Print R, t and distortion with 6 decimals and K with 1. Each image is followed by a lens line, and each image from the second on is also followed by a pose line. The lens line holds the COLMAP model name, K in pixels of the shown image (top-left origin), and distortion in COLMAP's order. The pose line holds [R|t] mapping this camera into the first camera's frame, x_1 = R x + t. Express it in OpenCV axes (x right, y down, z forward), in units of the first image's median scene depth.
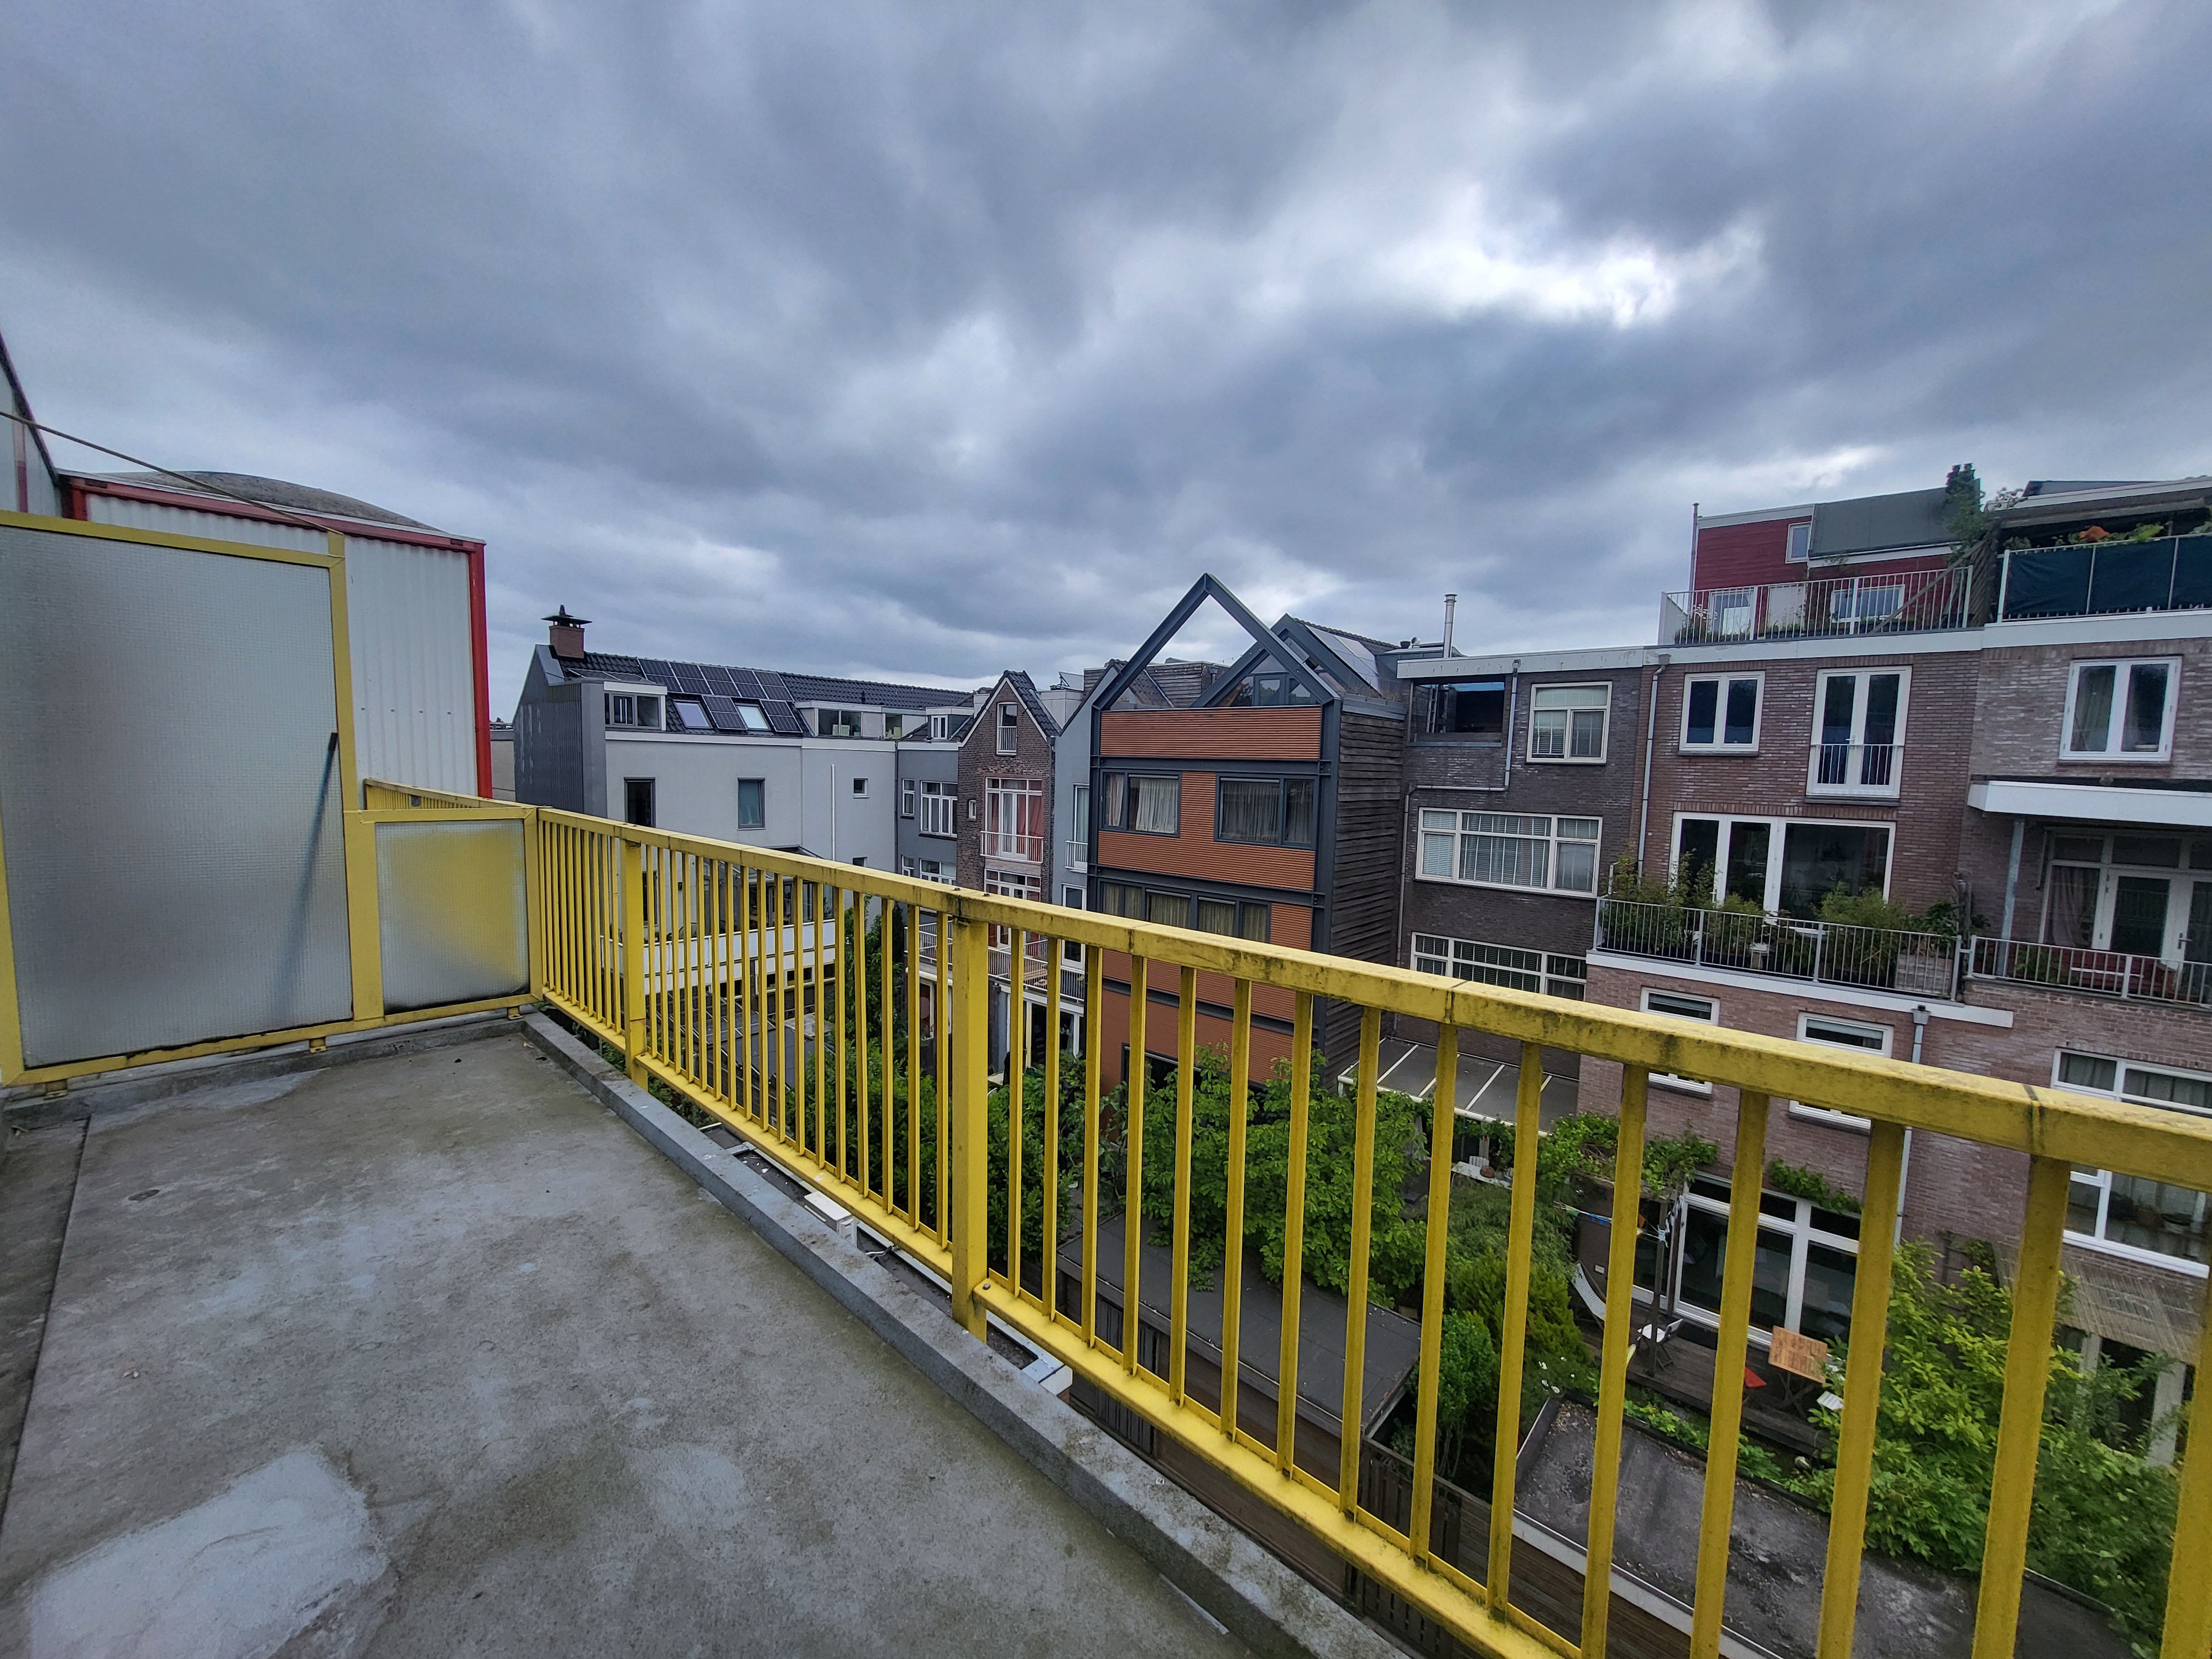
lens RADIAL K [[867.6, 0, 1110.7], [0, 867.6, 839.0], [0, 0, 1]] dist [-0.000599, 0.000494]
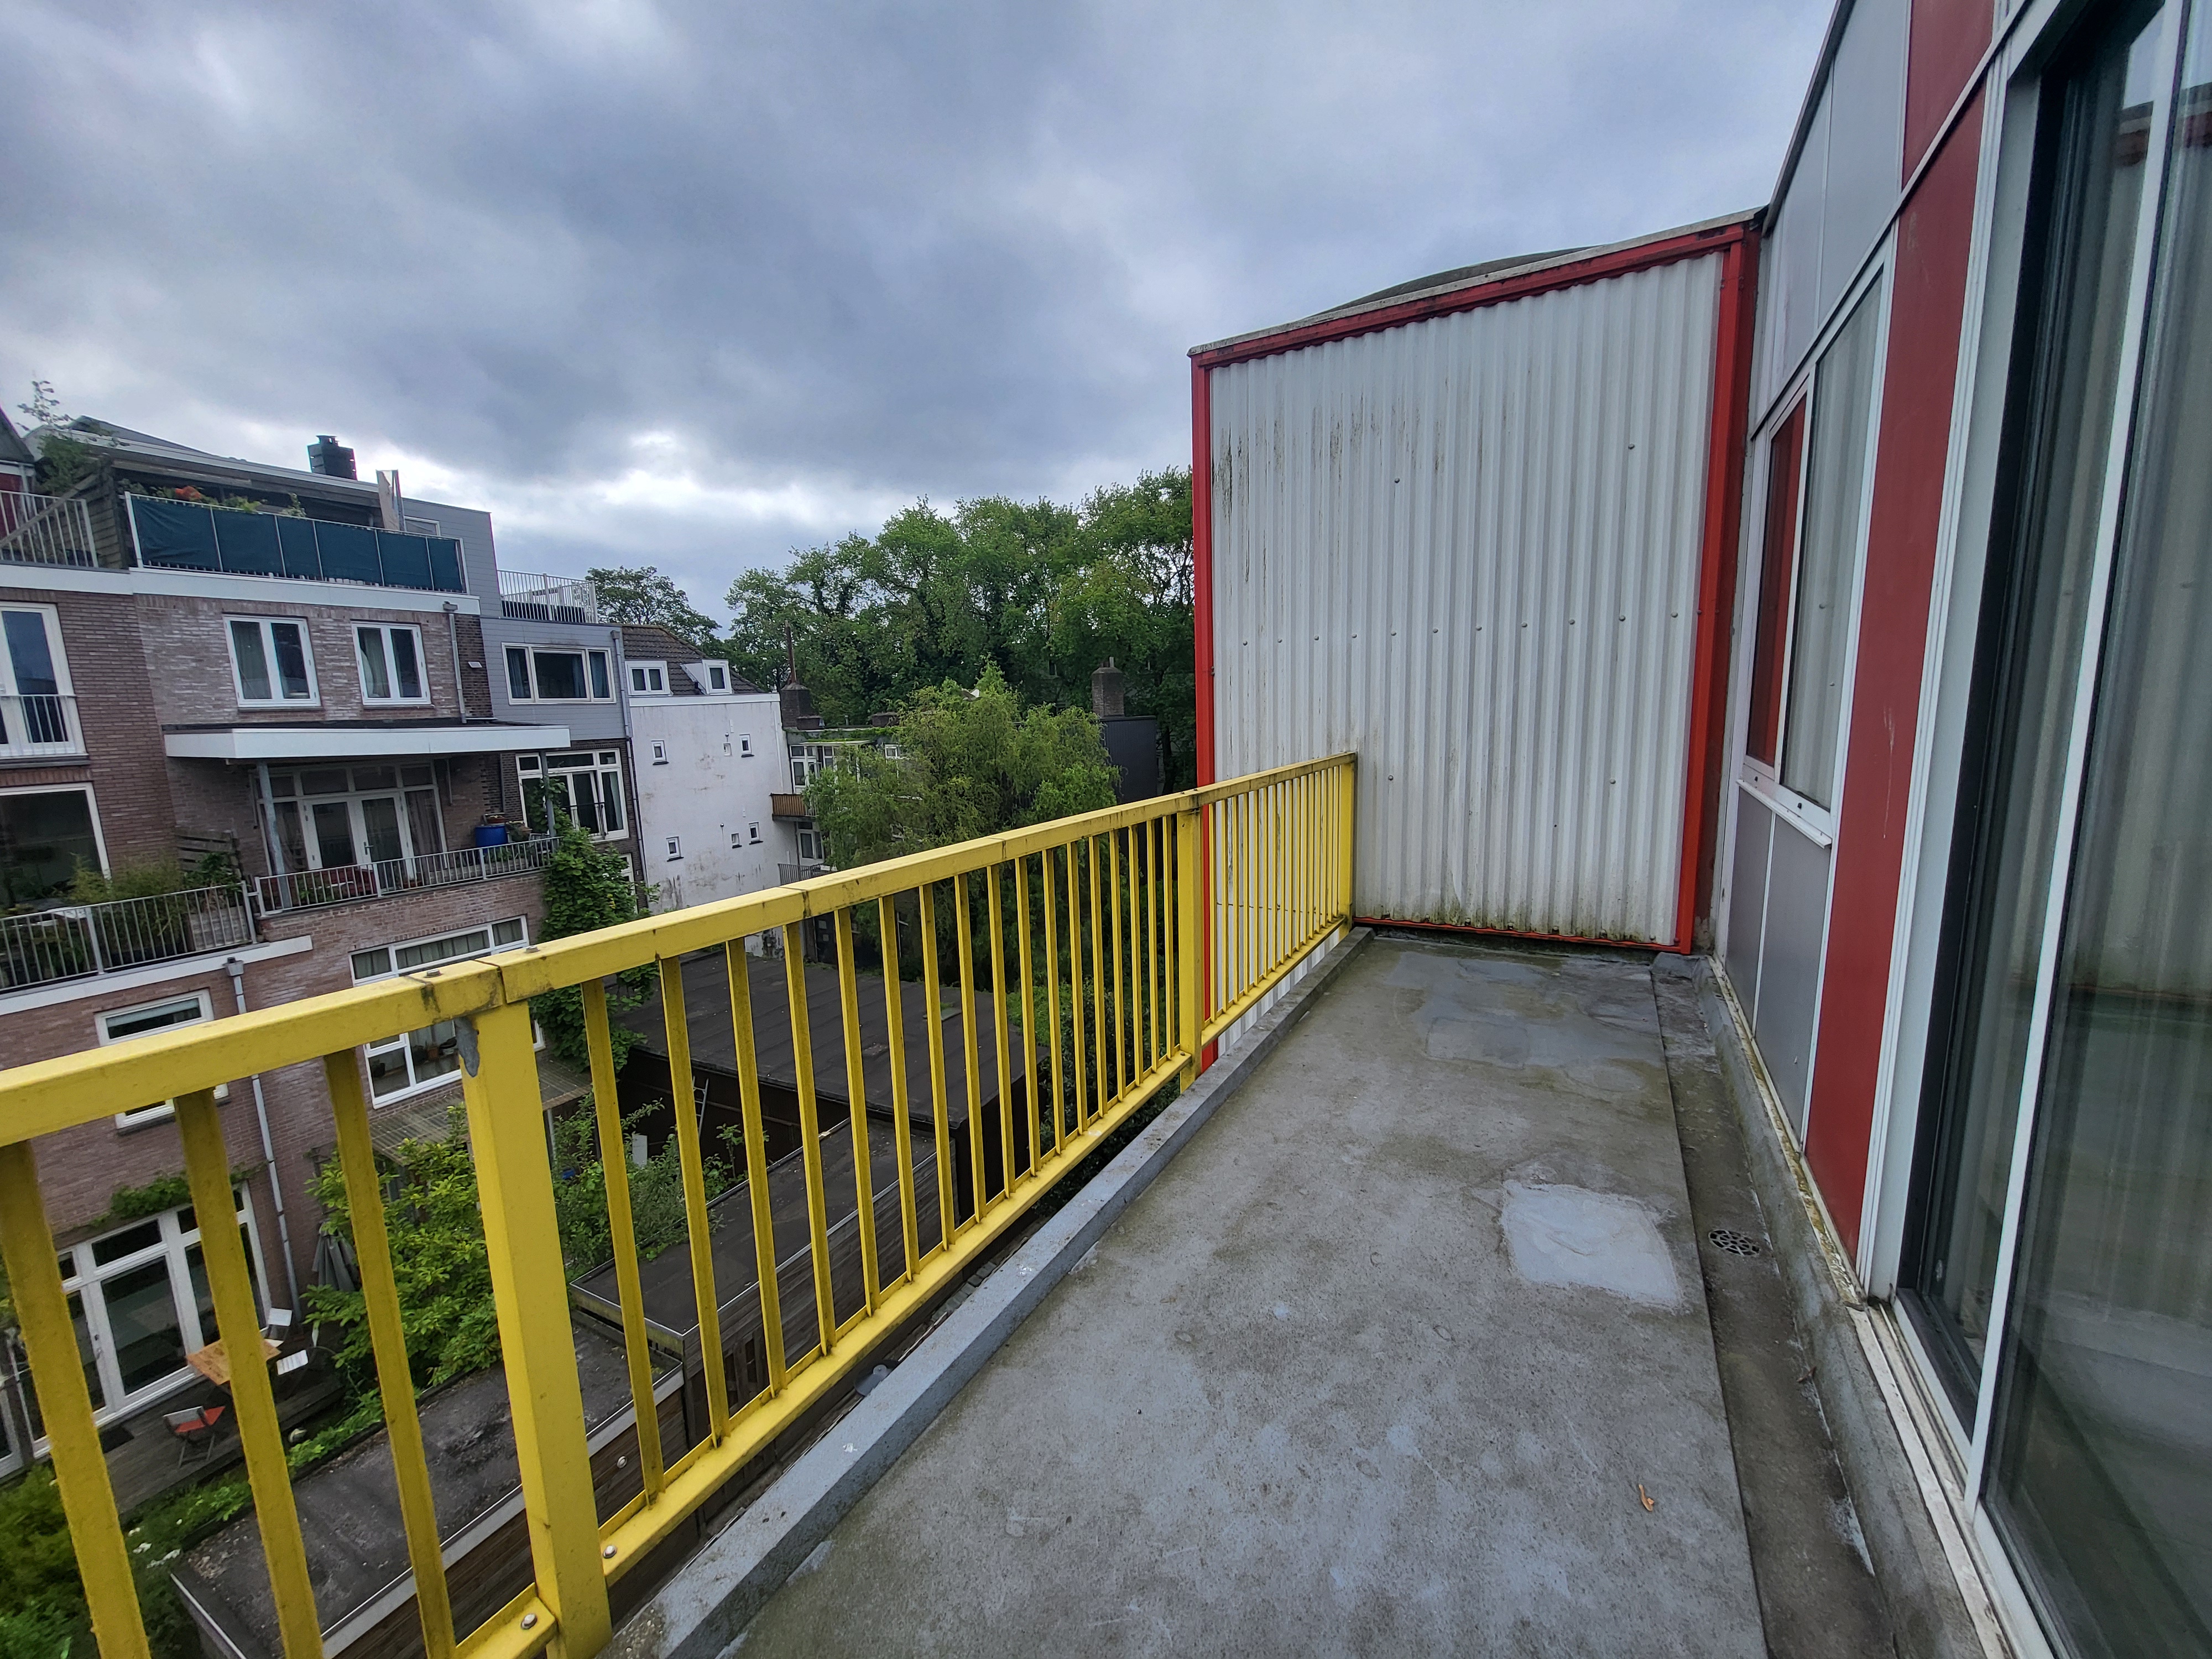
lens RADIAL K [[867.6, 0, 1104.8], [0, 867.6, 839.9], [0, 0, 1]] dist [-0.000599, 0.000494]
pose [[-0.231607, -0.168843, 0.958045, -0.221887], [0.112721, 0.973531, 0.198823, -0.023807], [-0.966257, 0.154040, -0.206445, 0.205606]]
